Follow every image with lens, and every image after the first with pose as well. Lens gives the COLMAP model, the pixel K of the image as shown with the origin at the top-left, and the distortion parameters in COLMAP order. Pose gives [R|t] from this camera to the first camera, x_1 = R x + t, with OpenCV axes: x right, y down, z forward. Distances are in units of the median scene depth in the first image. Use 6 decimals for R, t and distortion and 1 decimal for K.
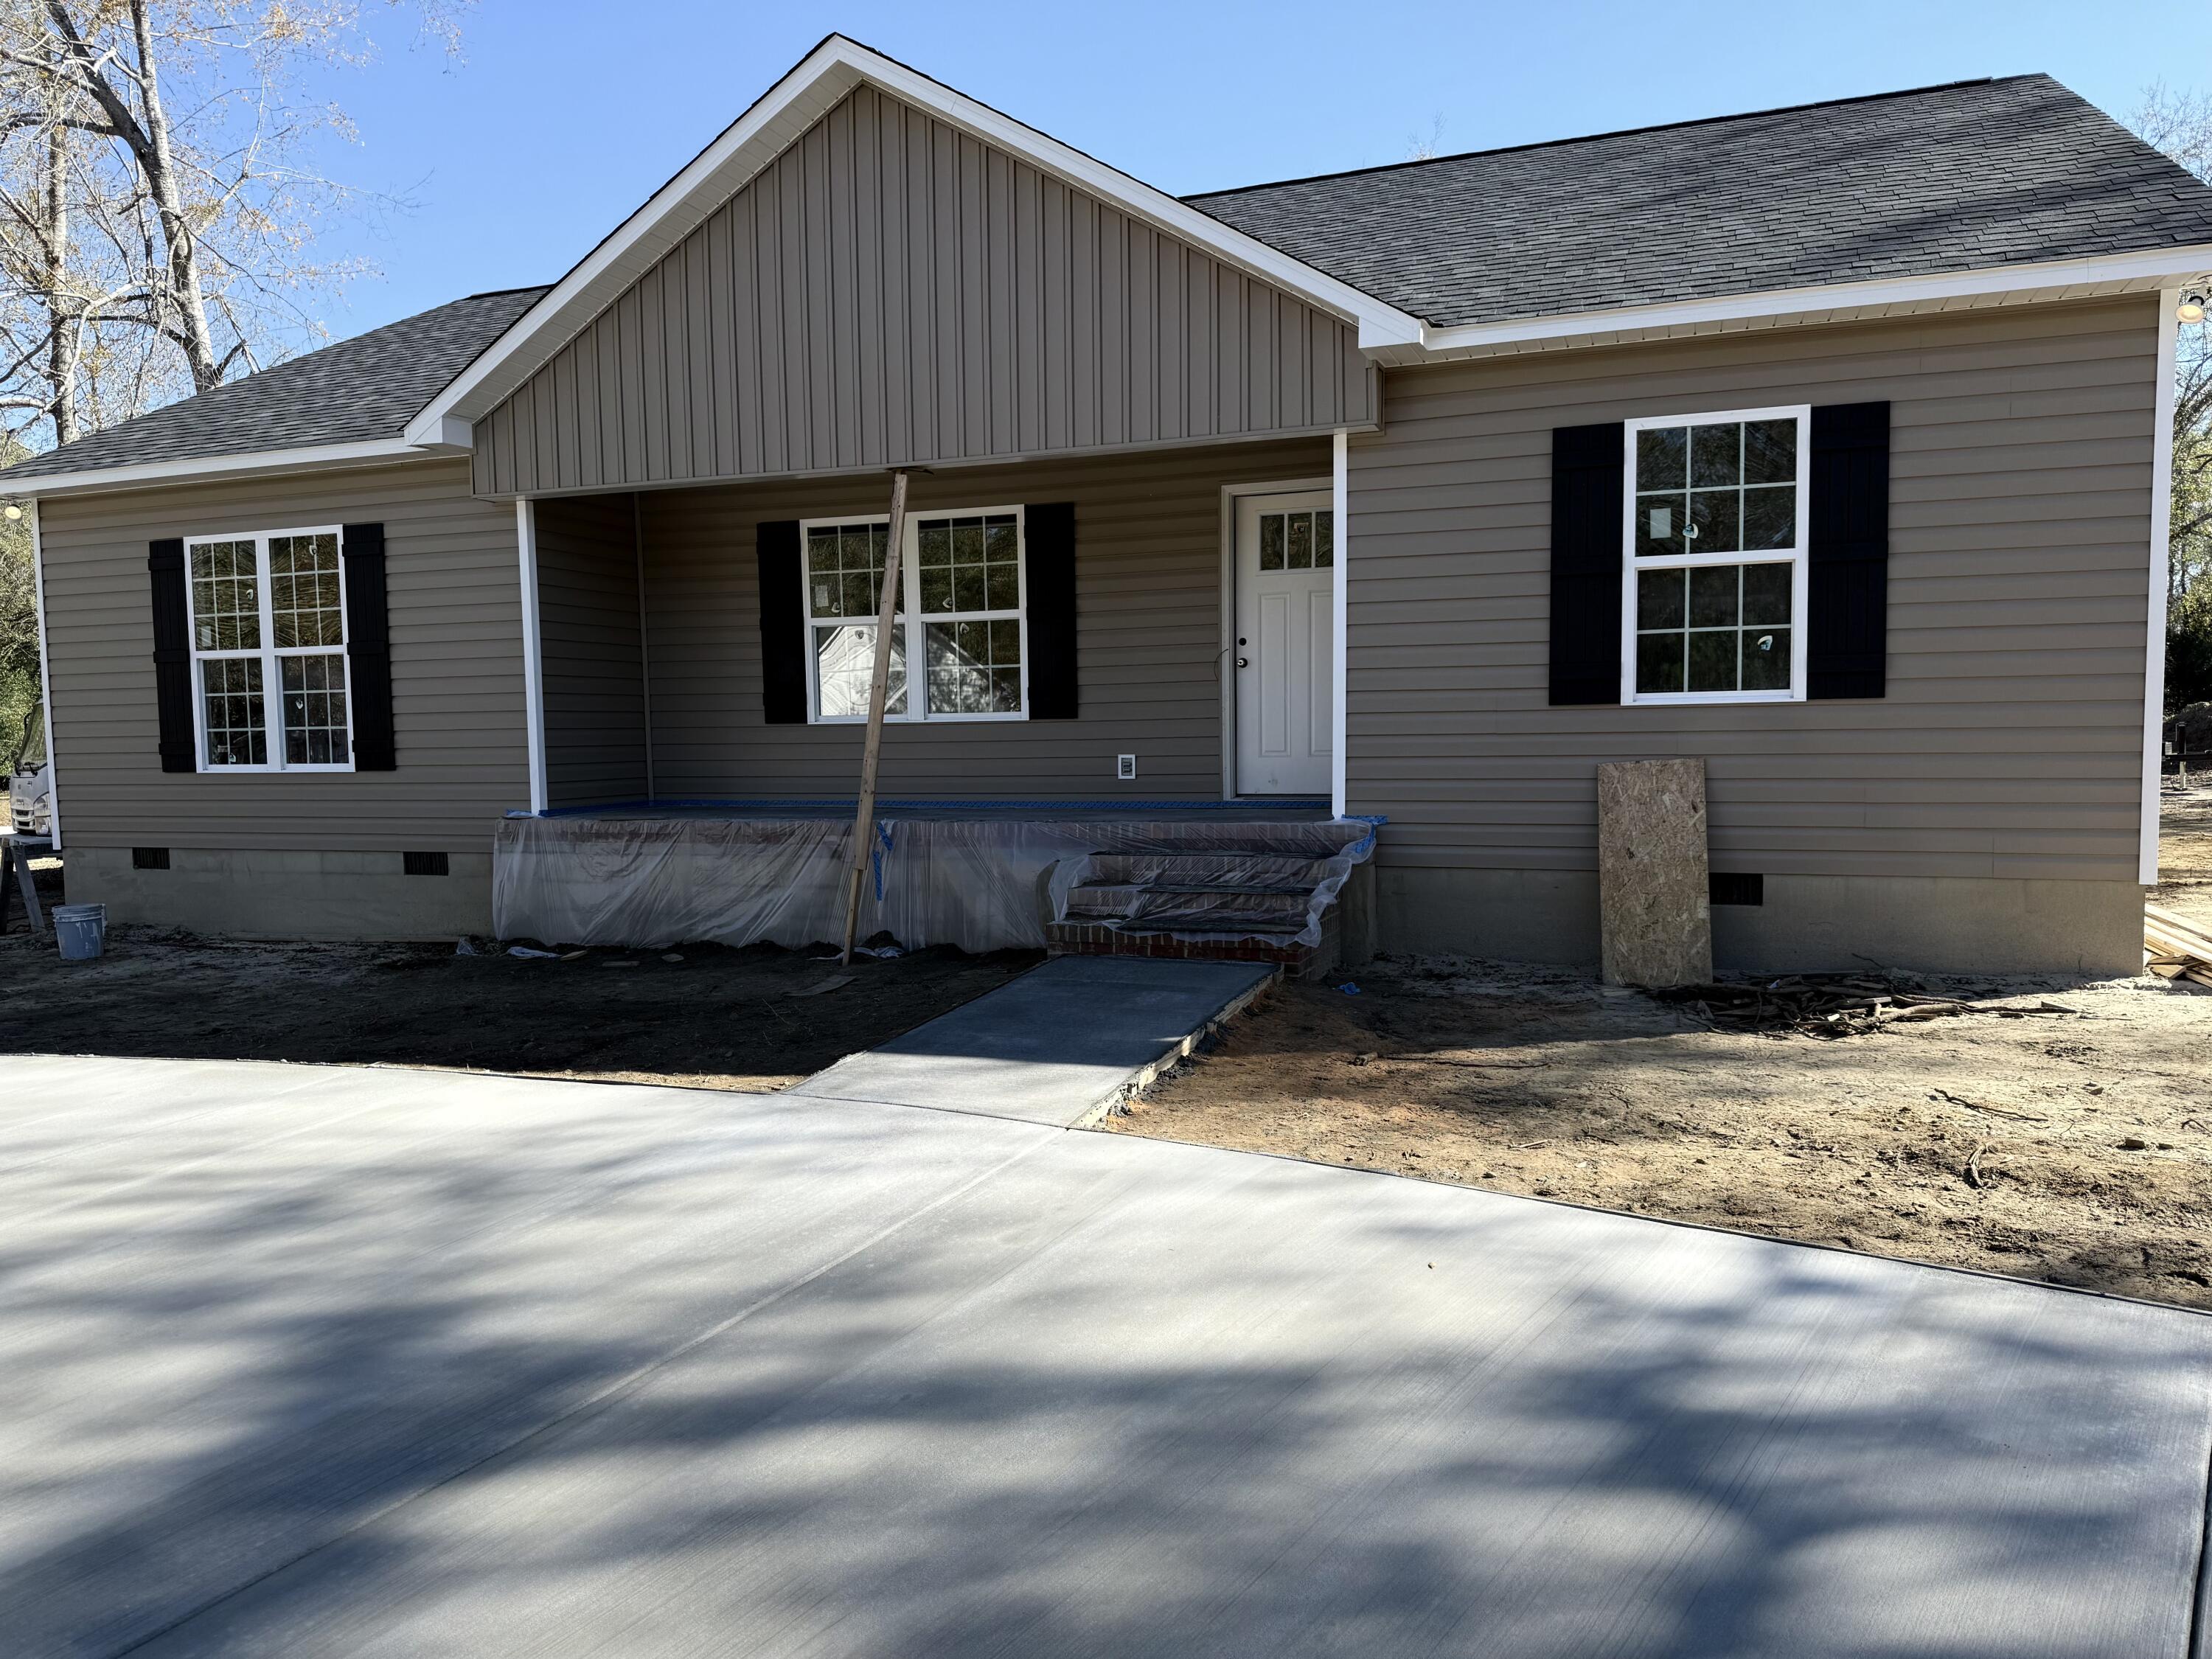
lens RADIAL K [[1557.3, 0, 1103.3], [0, 1557.3, 841.6], [0, 0, 1]] dist [0.114377, -0.205611]
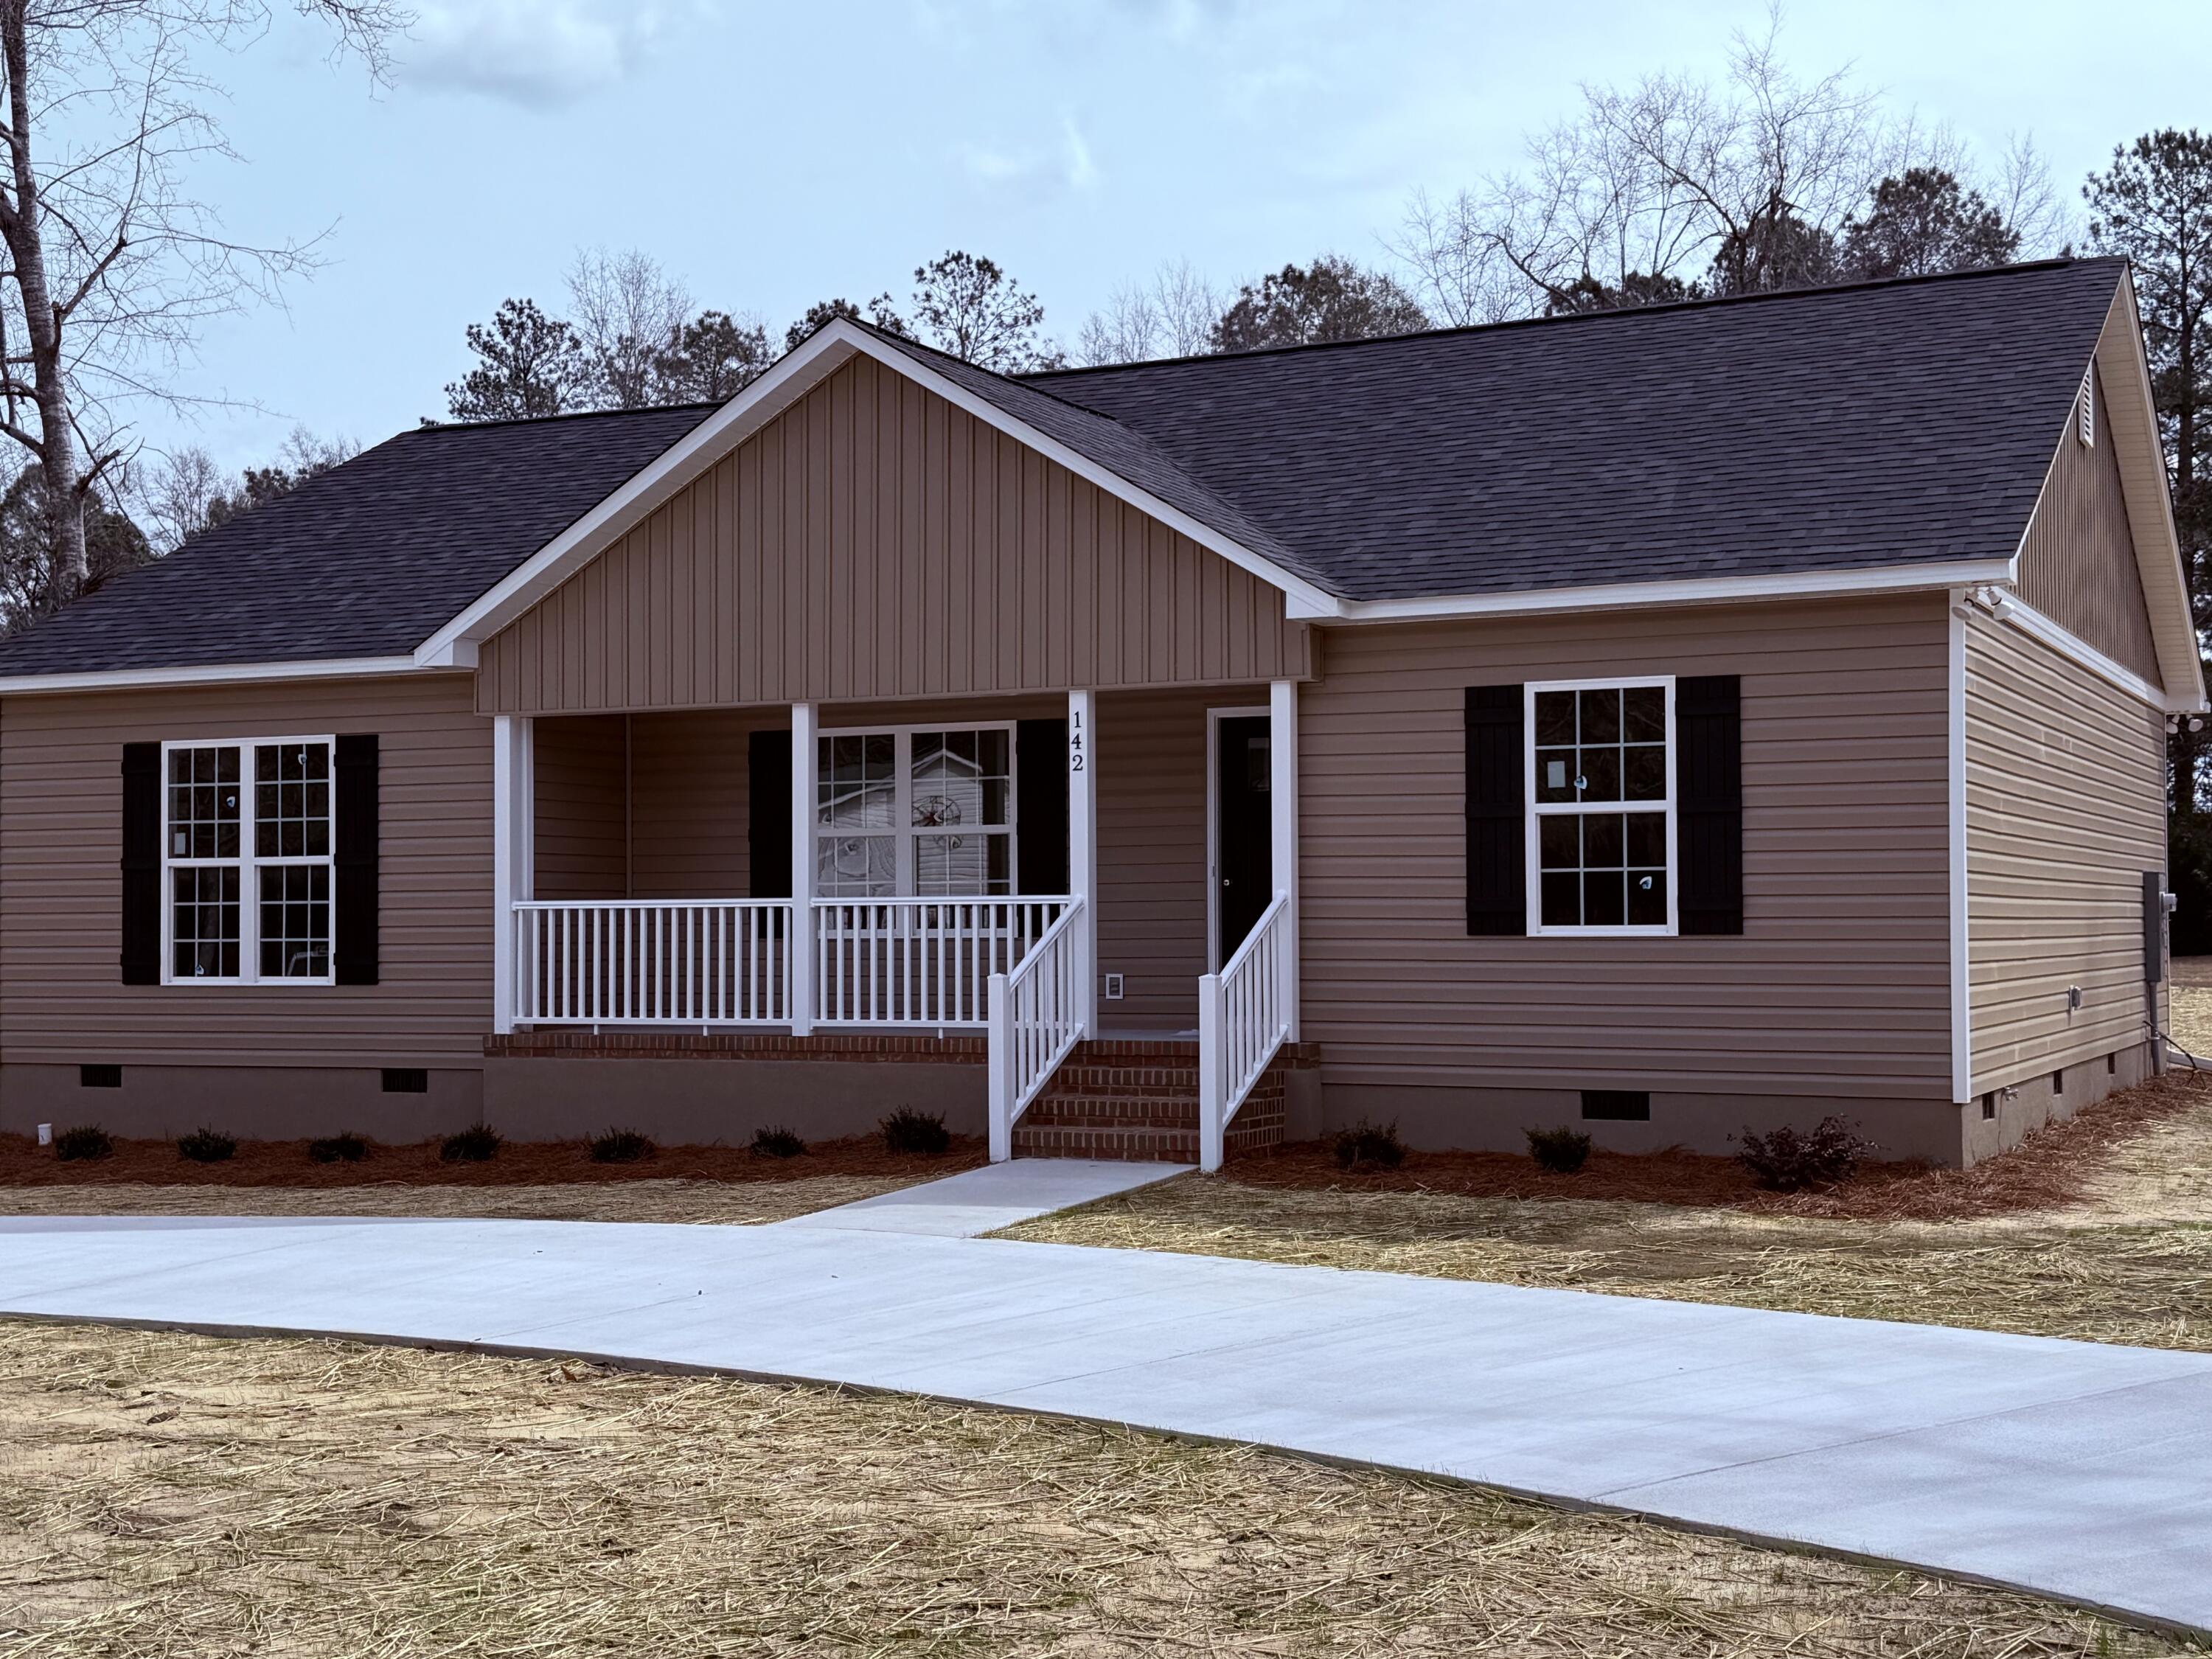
lens RADIAL K [[2846.6, 0, 1106.0], [0, 2846.6, 829.5], [0, 0, 1]] dist [0.151548, -0.286679]
pose [[0.996809, 0.006408, -0.079567, 0.151658], [-0.014494, 0.994733, -0.101469, 0.035782], [0.078498, 0.102298, 0.991652, -0.787412]]
